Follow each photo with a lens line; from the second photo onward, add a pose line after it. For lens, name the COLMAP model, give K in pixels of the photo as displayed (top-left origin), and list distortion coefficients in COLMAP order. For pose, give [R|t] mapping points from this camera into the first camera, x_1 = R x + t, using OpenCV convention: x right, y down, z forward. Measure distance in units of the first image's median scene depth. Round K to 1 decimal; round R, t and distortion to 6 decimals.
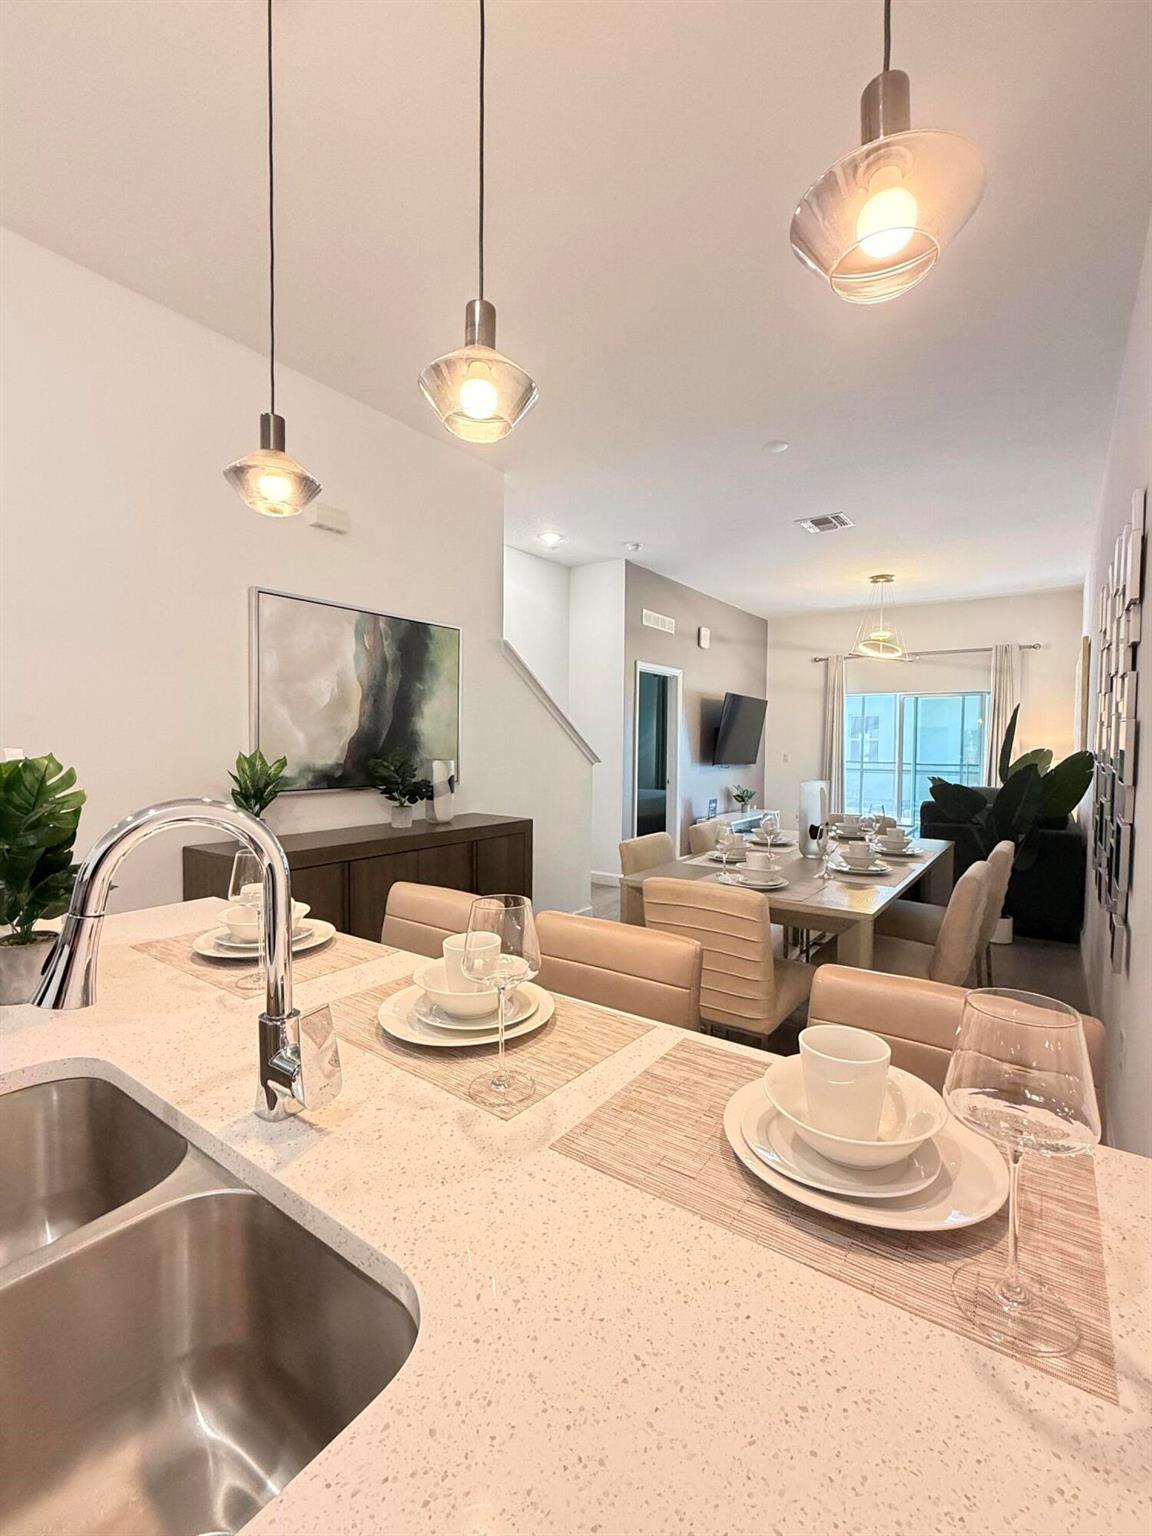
lens RADIAL K [[672.9, 0, 576.4], [0, 672.9, 767.6], [0, 0, 1]] dist [0.004379, -0.001536]
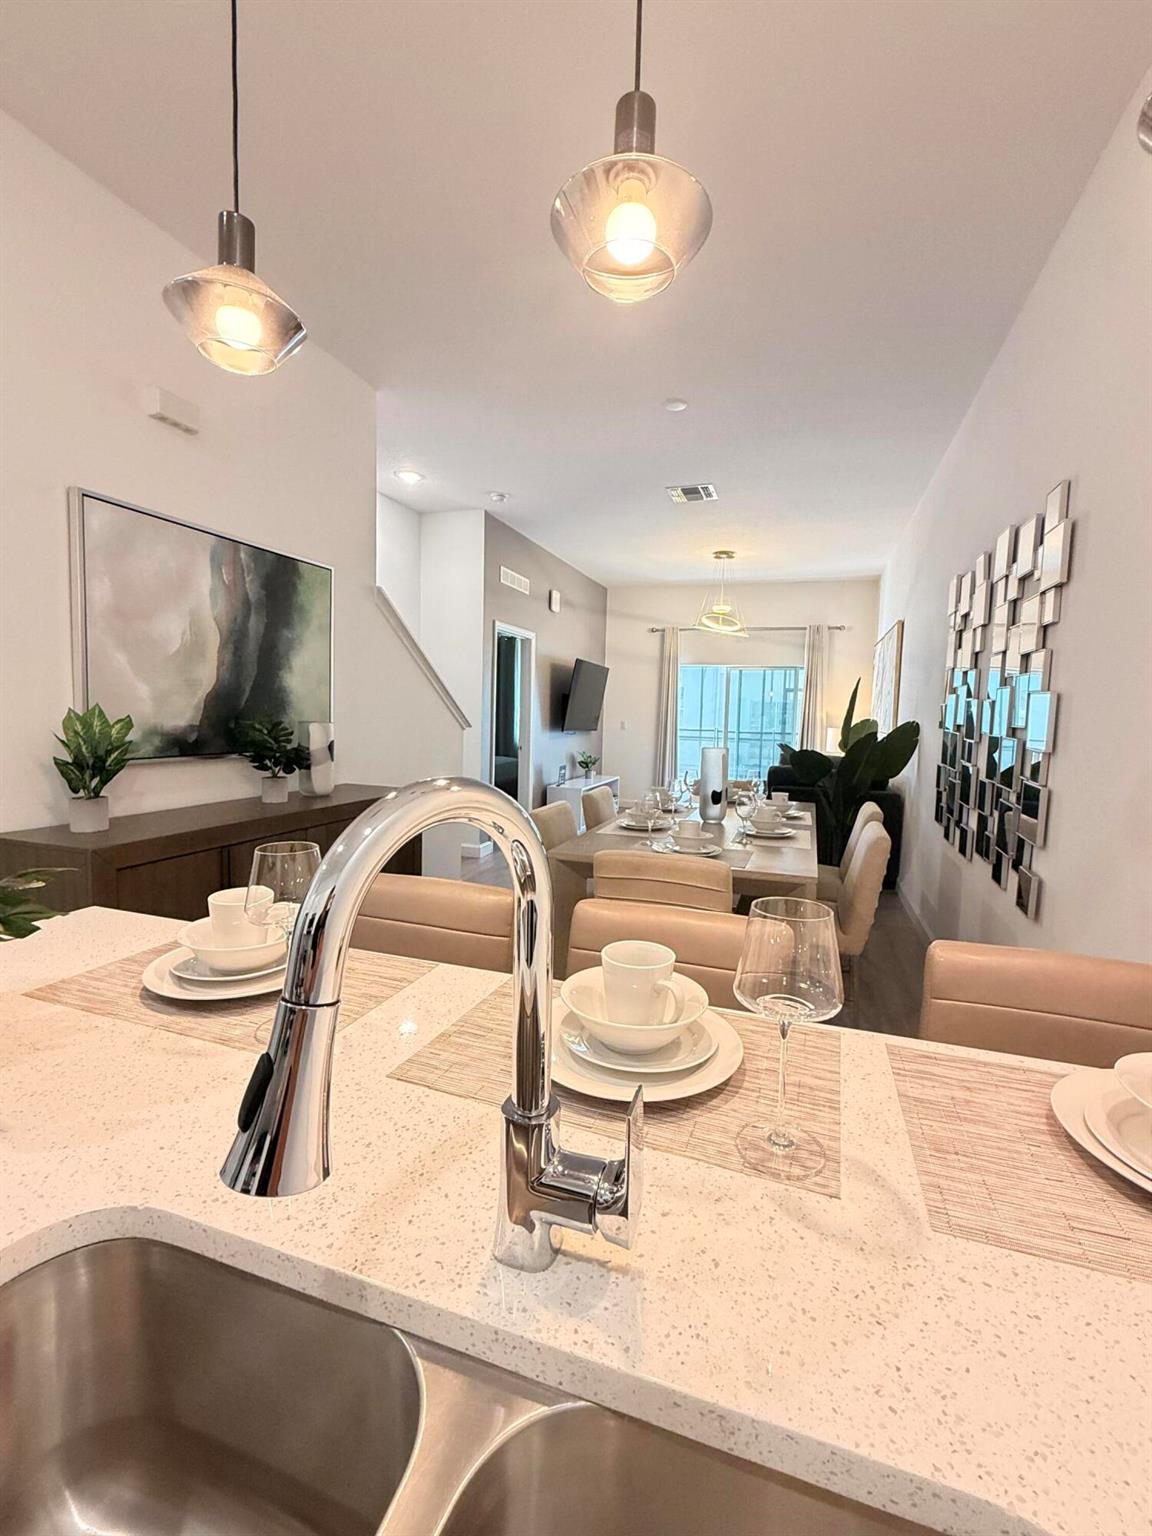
lens RADIAL K [[672.9, 0, 578.2], [0, 672.9, 766.4], [0, 0, 1]] dist [0.004379, -0.001536]
pose [[0.956954, -0.007555, 0.290141, -0.139074], [-0.006426, 0.998865, 0.047202, 0.002050], [-0.290169, -0.047035, 0.955819, 0.090436]]
